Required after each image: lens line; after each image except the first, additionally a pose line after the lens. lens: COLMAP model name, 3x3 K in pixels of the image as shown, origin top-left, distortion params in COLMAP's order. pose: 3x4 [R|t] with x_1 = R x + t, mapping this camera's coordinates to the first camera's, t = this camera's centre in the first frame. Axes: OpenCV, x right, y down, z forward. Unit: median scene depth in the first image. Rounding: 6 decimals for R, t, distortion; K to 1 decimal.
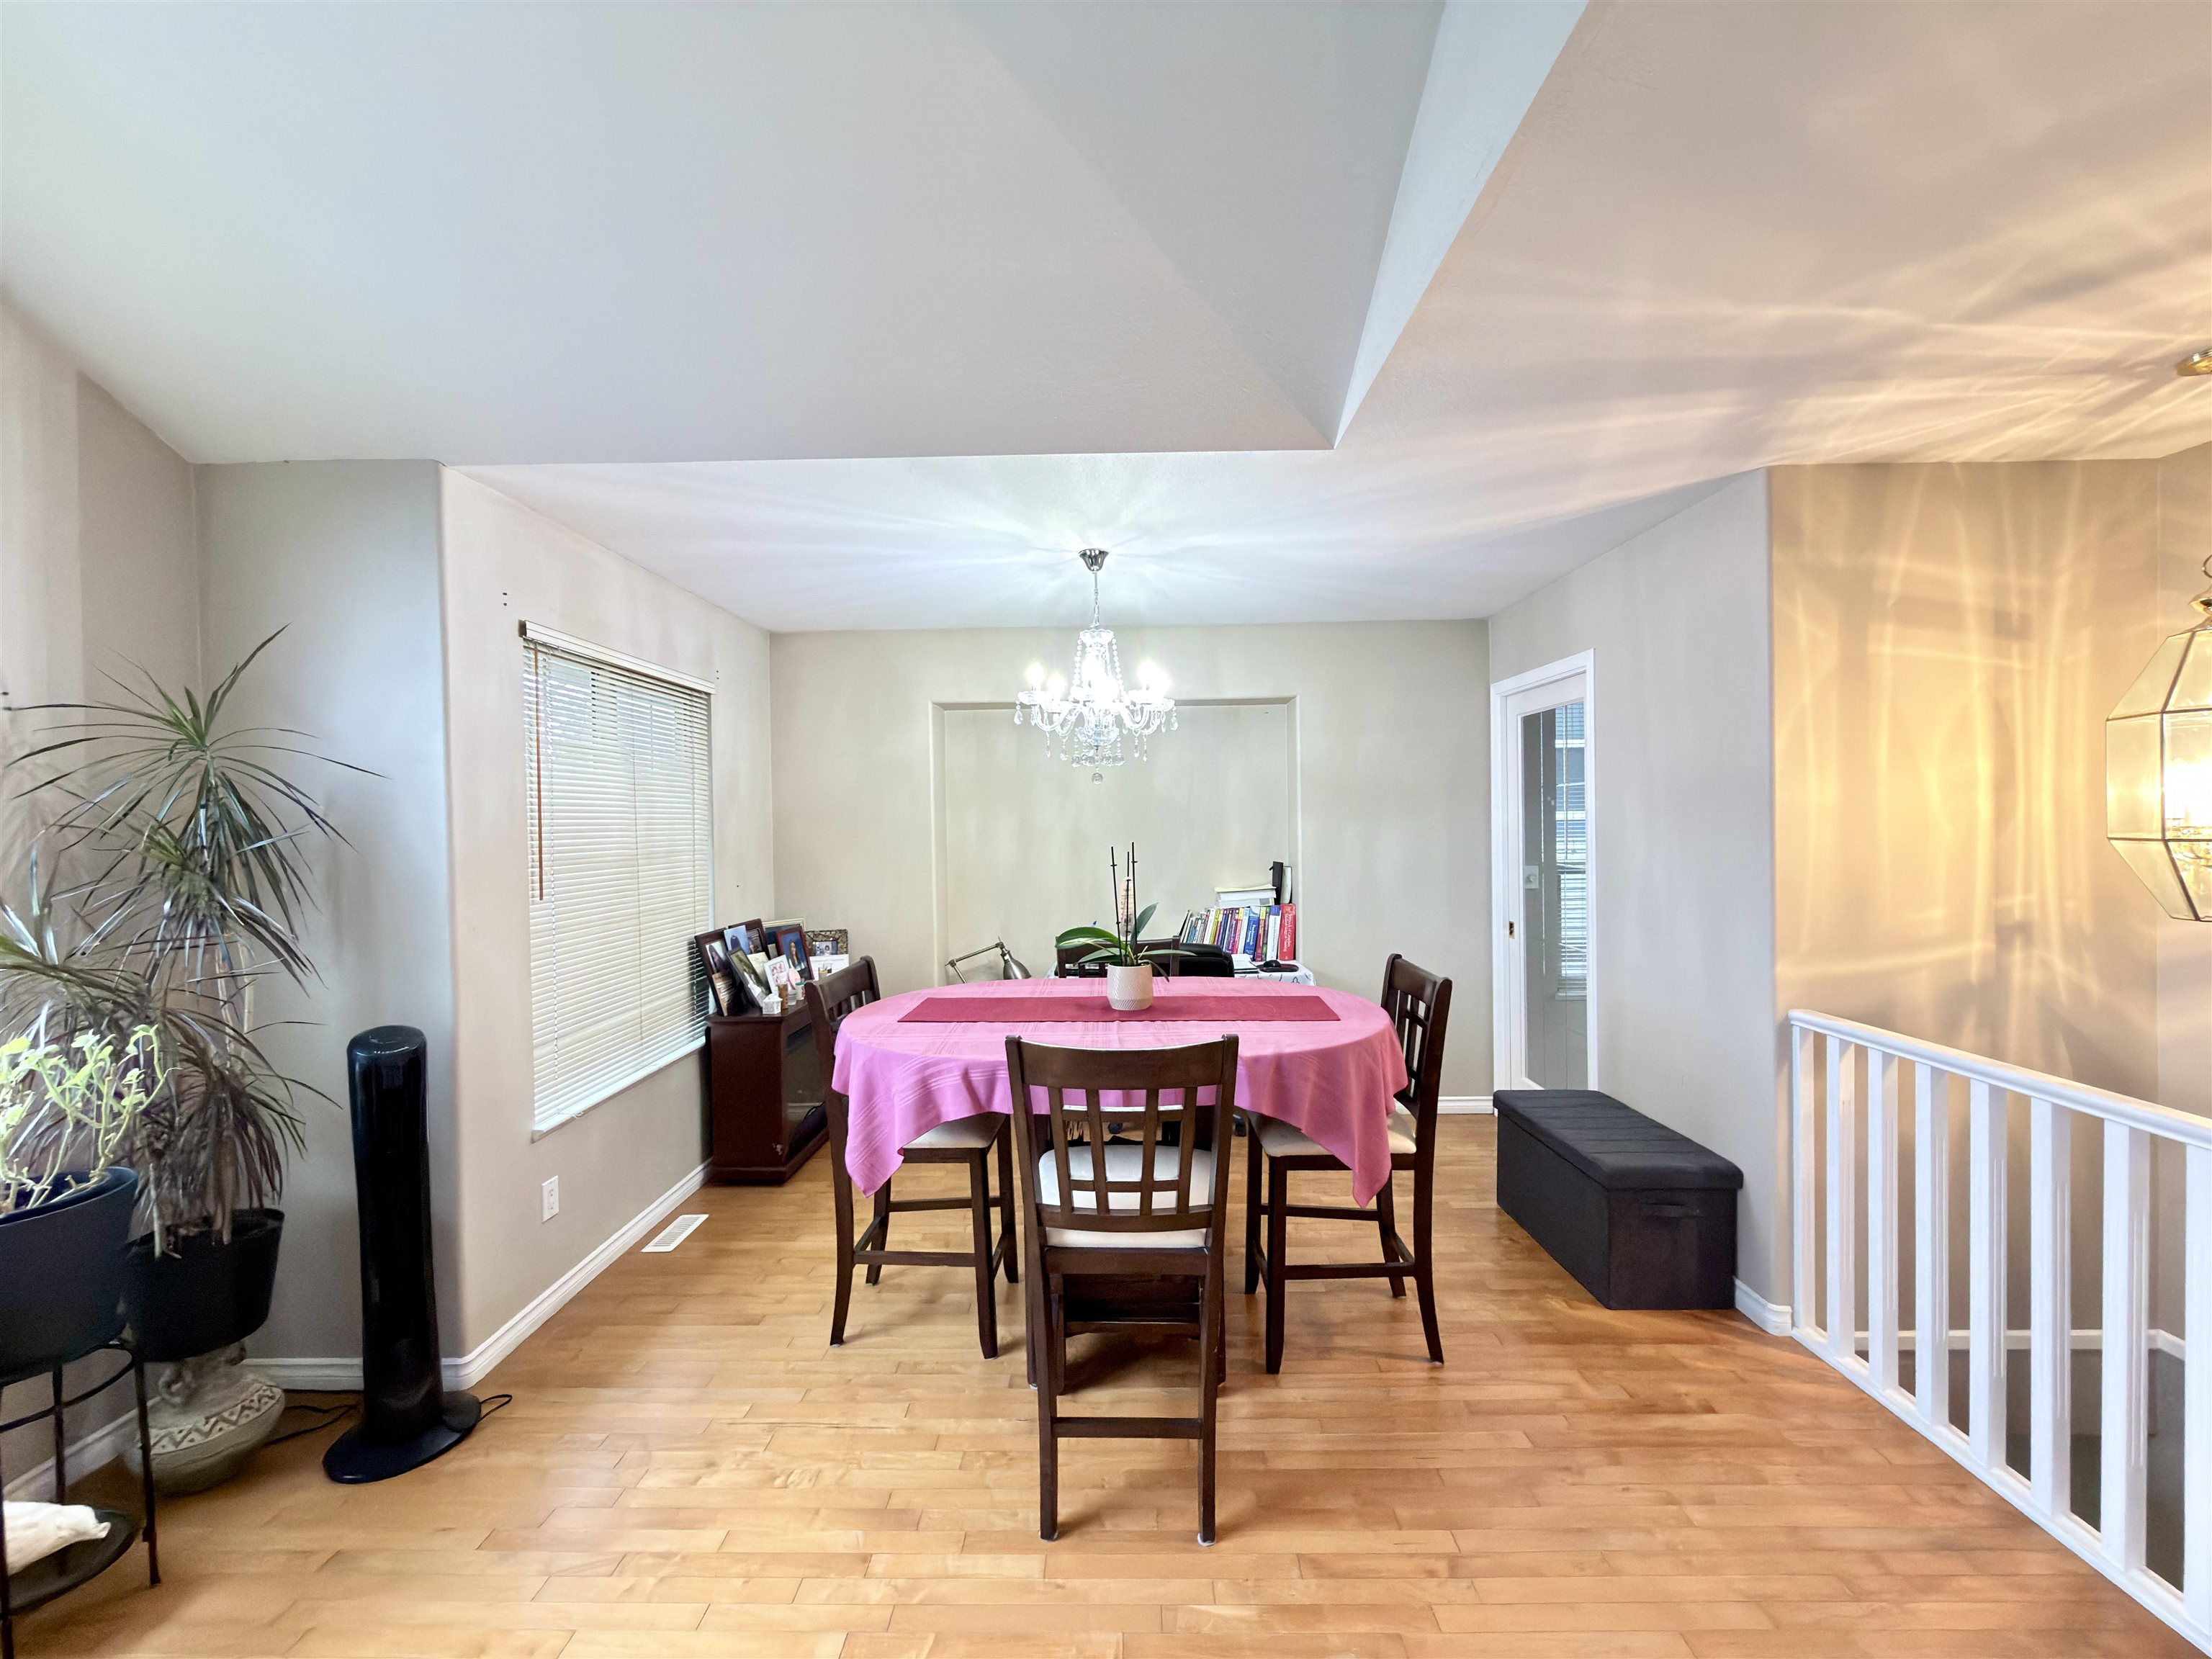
lens RADIAL K [[880.2, 0, 1111.6], [0, 880.2, 834.9], [0, 0, 1]] dist [-0.001278, -0.000015]
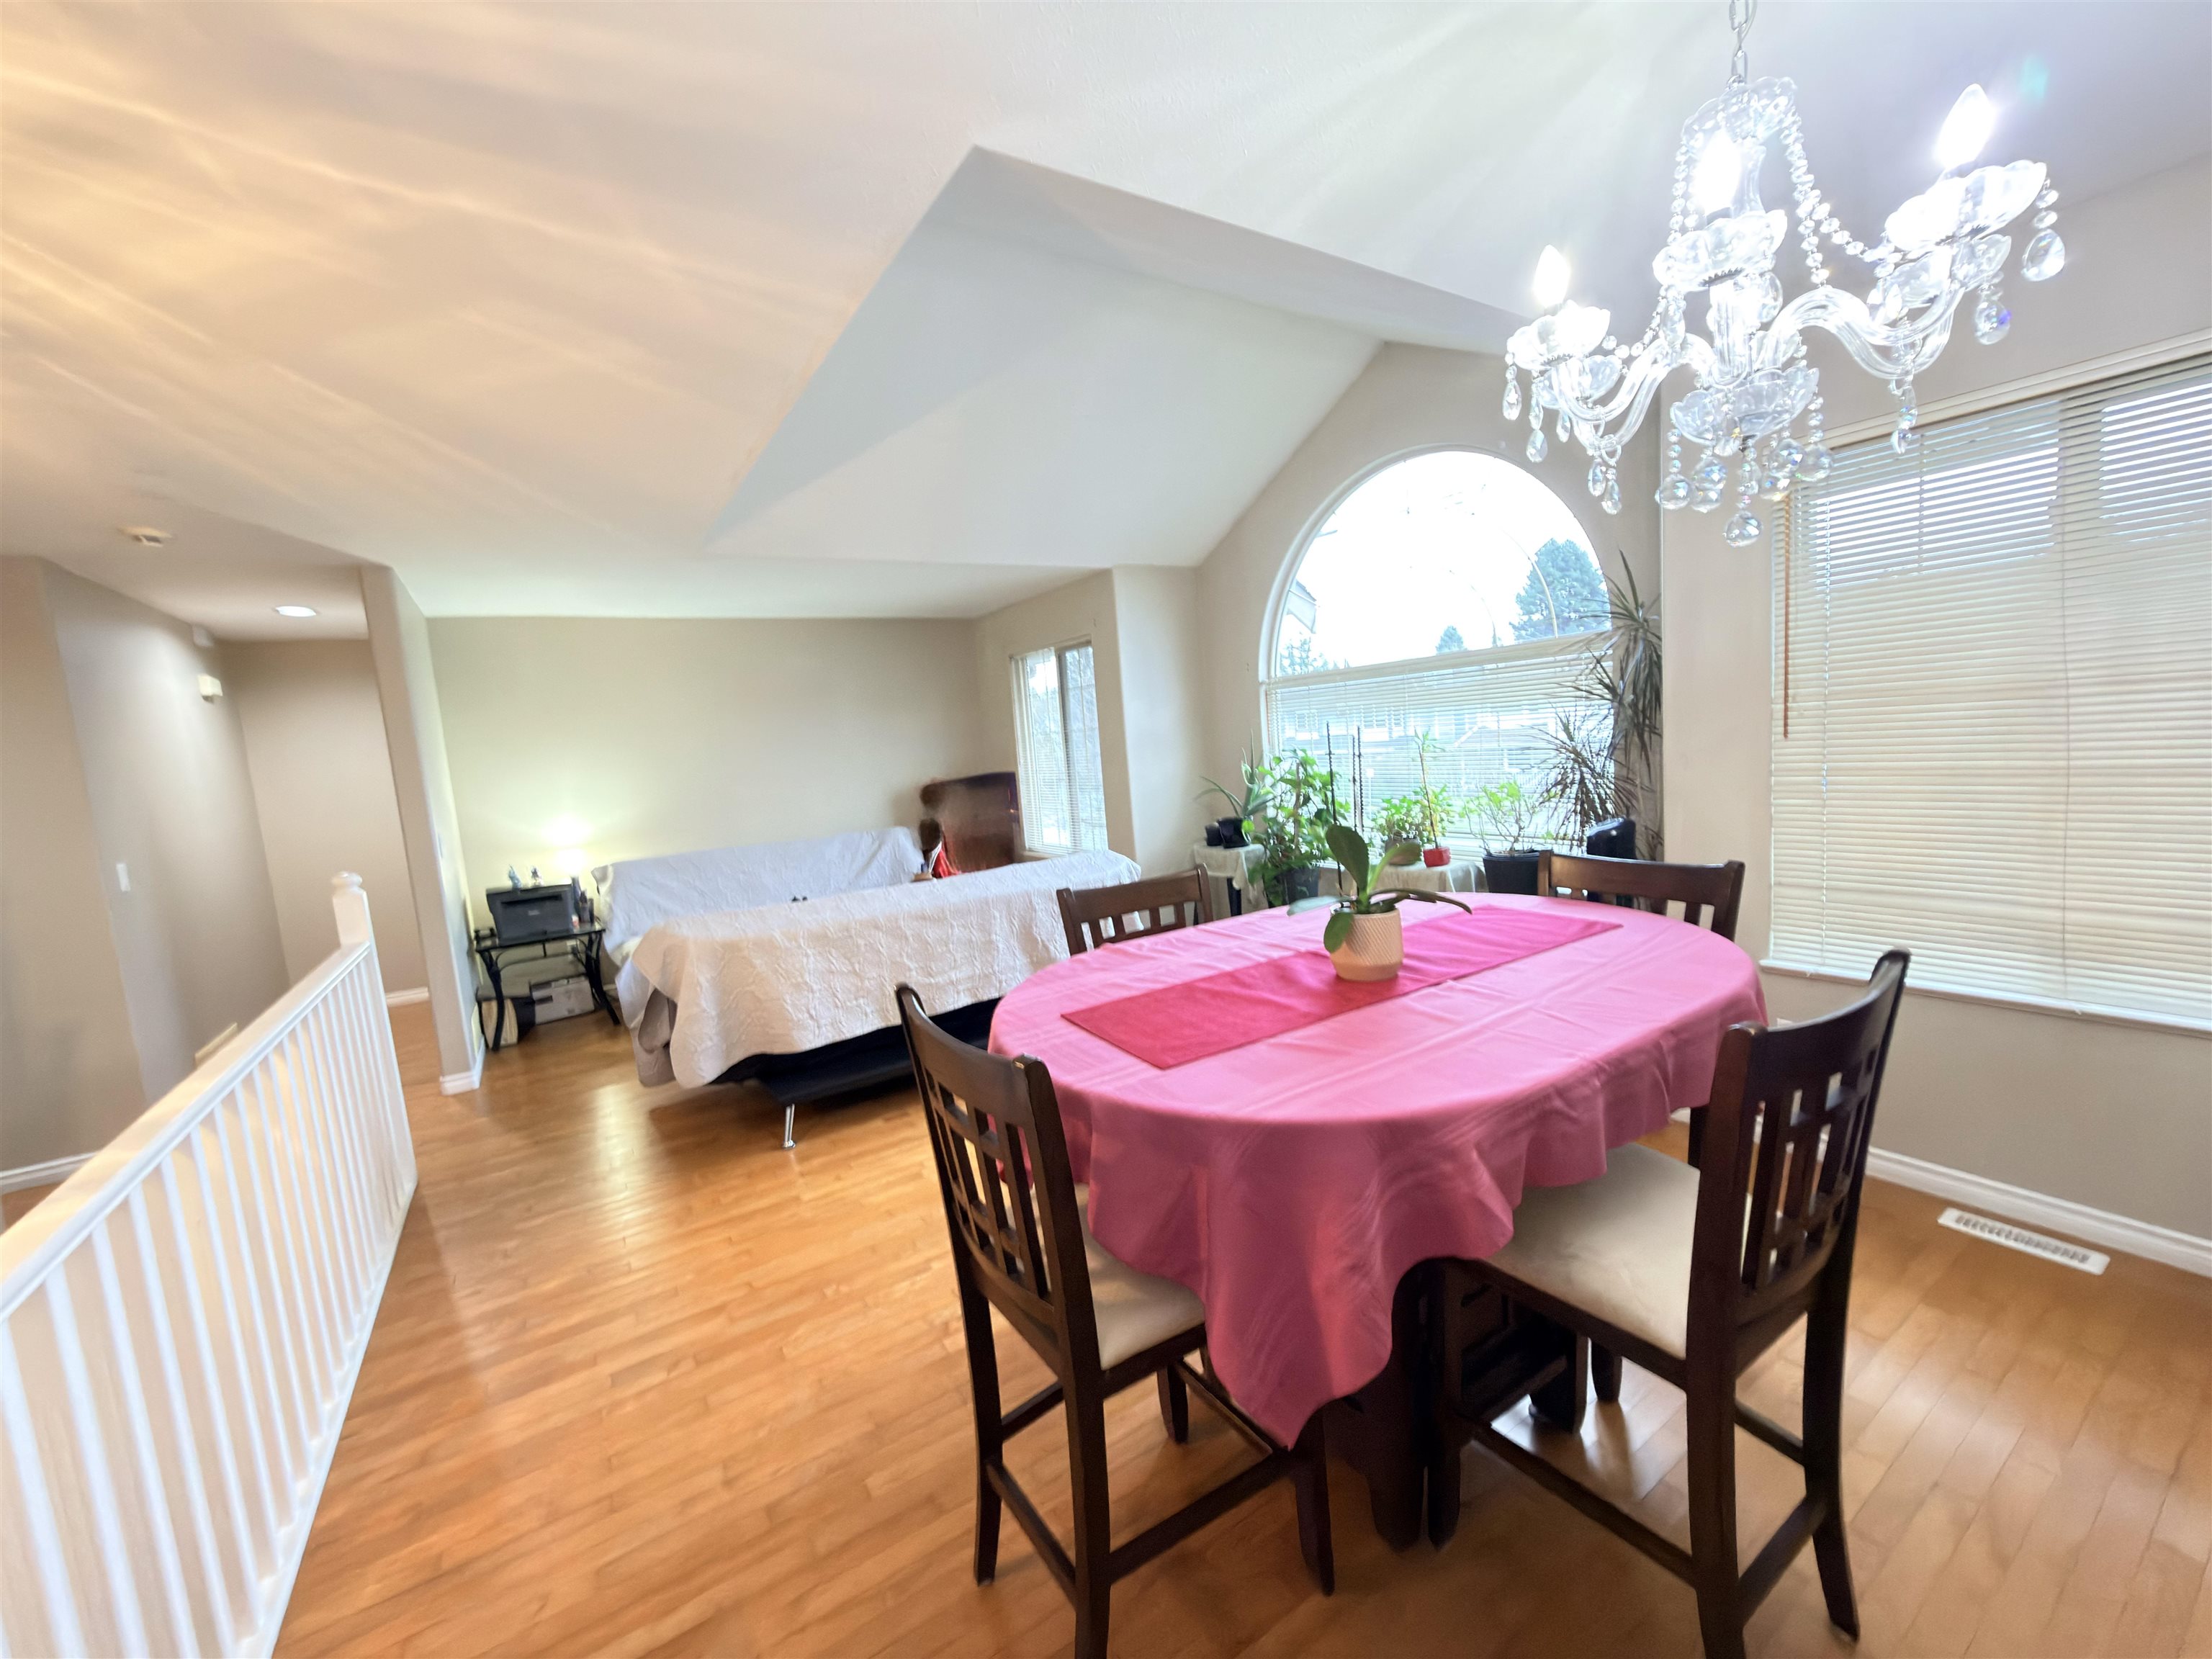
lens RADIAL K [[880.2, 0, 1107.4], [0, 880.2, 840.0], [0, 0, 1]] dist [-0.001278, -0.000015]
pose [[-0.825497, 0.143854, -0.545766, 0.559216], [0.079837, 0.987012, 0.139402, -0.010850], [0.558731, 0.071504, -0.826261, 1.515884]]
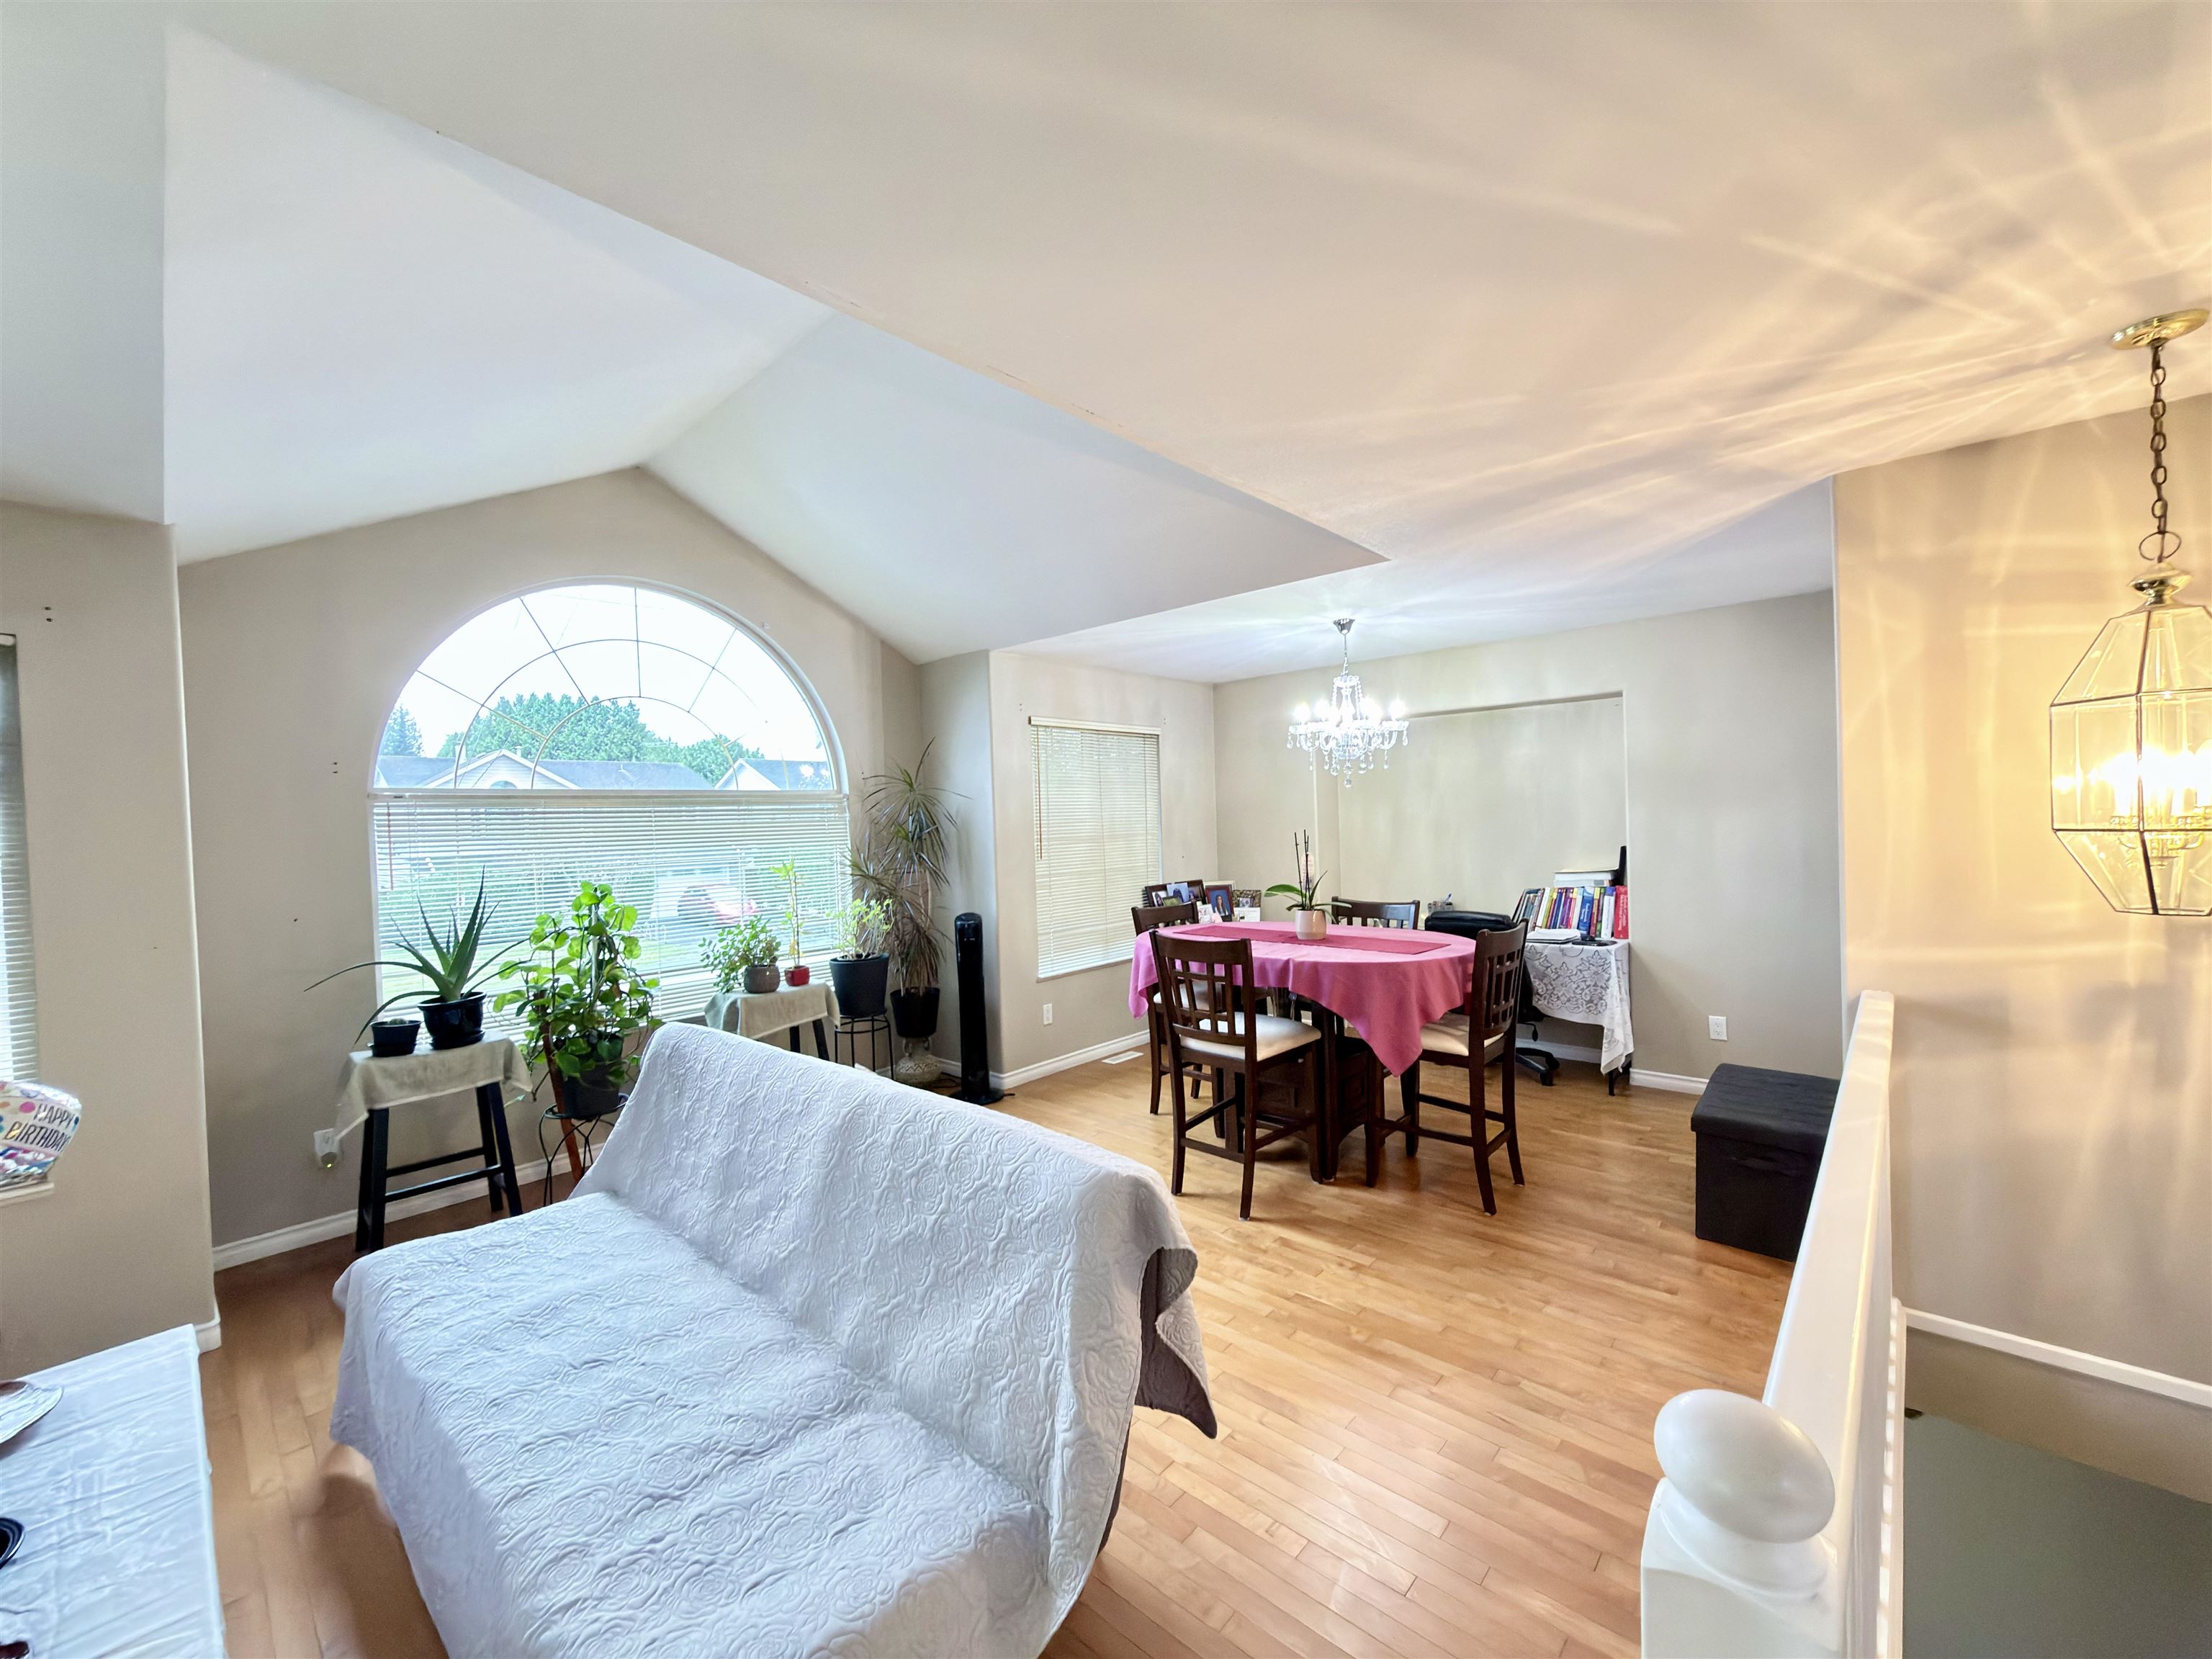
lens RADIAL K [[880.2, 0, 1108.4], [0, 880.2, 836.0], [0, 0, 1]] dist [-0.001278, -0.000015]
pose [[0.751049, 0.005698, -0.660222, 0.804883], [0.007815, 0.999816, 0.017520, -0.009976], [0.660201, -0.018318, 0.750866, -0.385210]]
